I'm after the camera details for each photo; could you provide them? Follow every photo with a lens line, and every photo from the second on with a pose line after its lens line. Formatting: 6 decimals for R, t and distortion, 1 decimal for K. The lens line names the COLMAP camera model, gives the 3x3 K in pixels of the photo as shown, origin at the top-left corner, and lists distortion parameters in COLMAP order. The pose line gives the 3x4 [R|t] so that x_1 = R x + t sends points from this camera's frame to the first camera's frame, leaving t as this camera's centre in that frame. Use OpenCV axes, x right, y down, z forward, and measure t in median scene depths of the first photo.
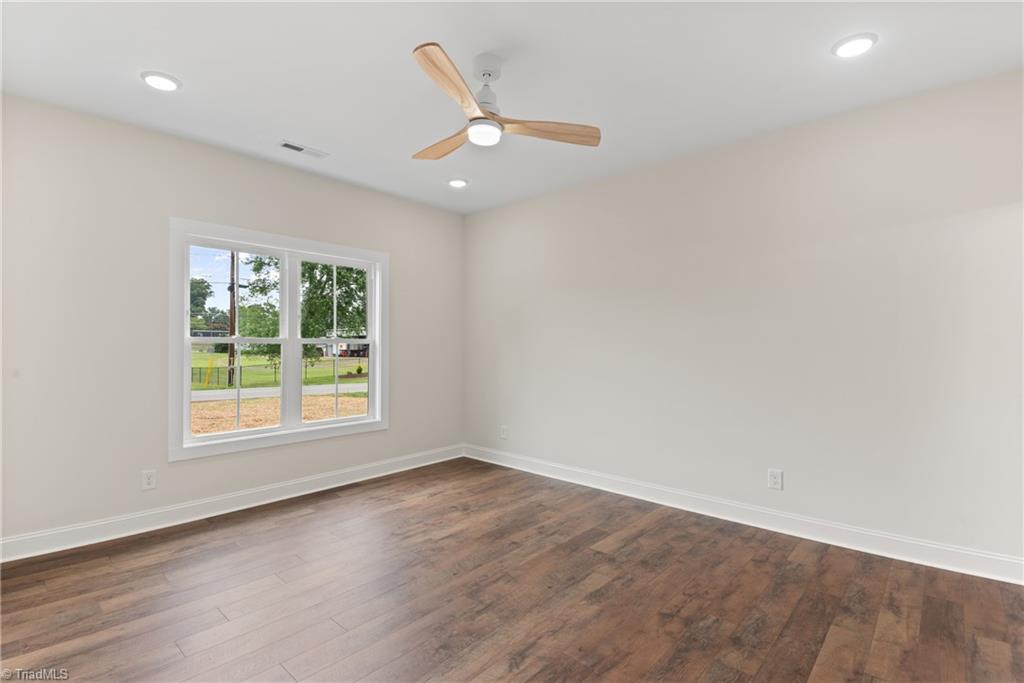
lens RADIAL K [[434.2, 0, 512.0], [0, 434.2, 341.5], [0, 0, 1]] dist [0.034225, -0.000025]
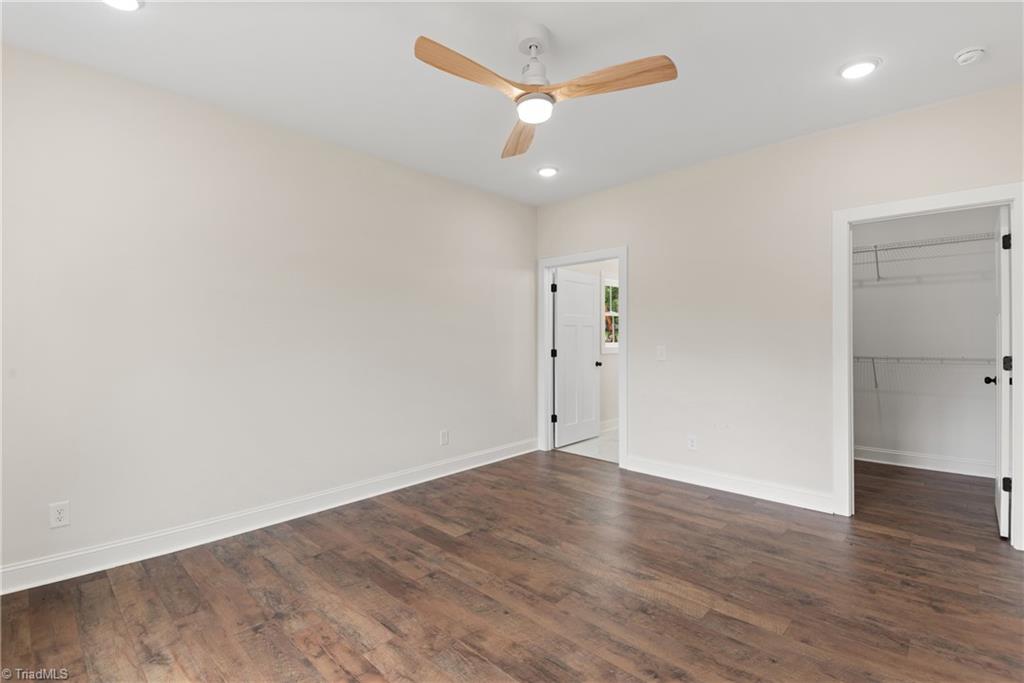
lens RADIAL K [[465.4, 0, 494.4], [0, 465.4, 340.8], [0, 0, 1]] dist [0.069868, -0.056824]
pose [[0.083963, -0.003560, 0.996463, -0.873681], [-0.004821, 0.999980, 0.003979, 0.027409], [-0.996457, -0.005138, 0.083944, 0.839526]]
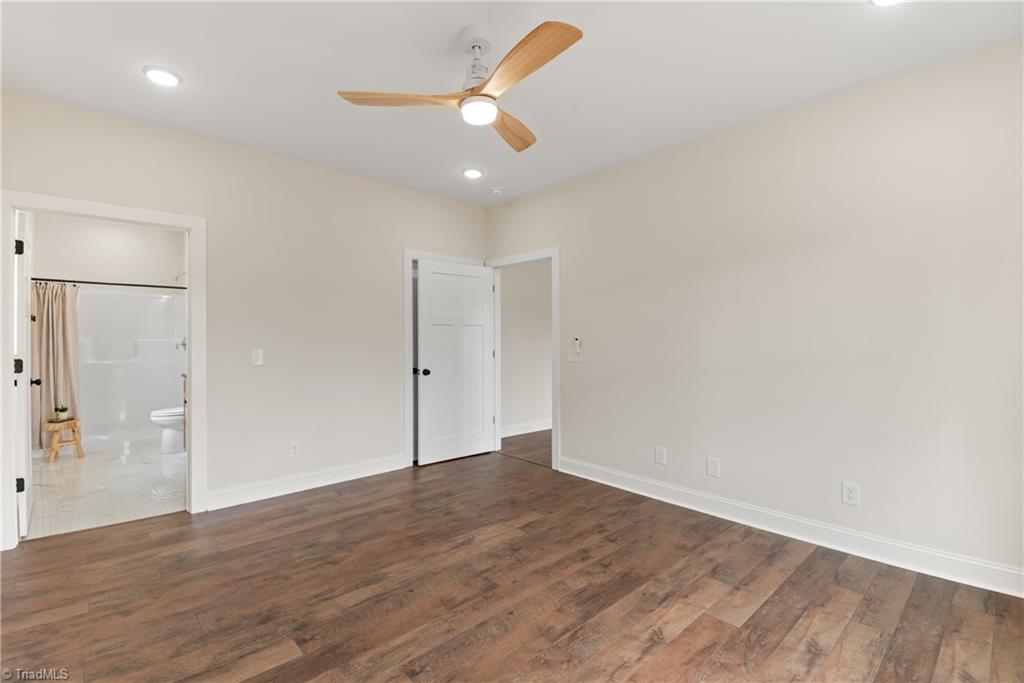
lens RADIAL K [[465.4, 0, 494.4], [0, 465.4, 340.8], [0, 0, 1]] dist [0.069868, -0.056824]
pose [[-0.990297, 0.001247, 0.138964, -0.197583], [0.000233, 0.999973, -0.007311, 0.020593], [-0.138970, -0.007207, -0.990270, 1.669451]]
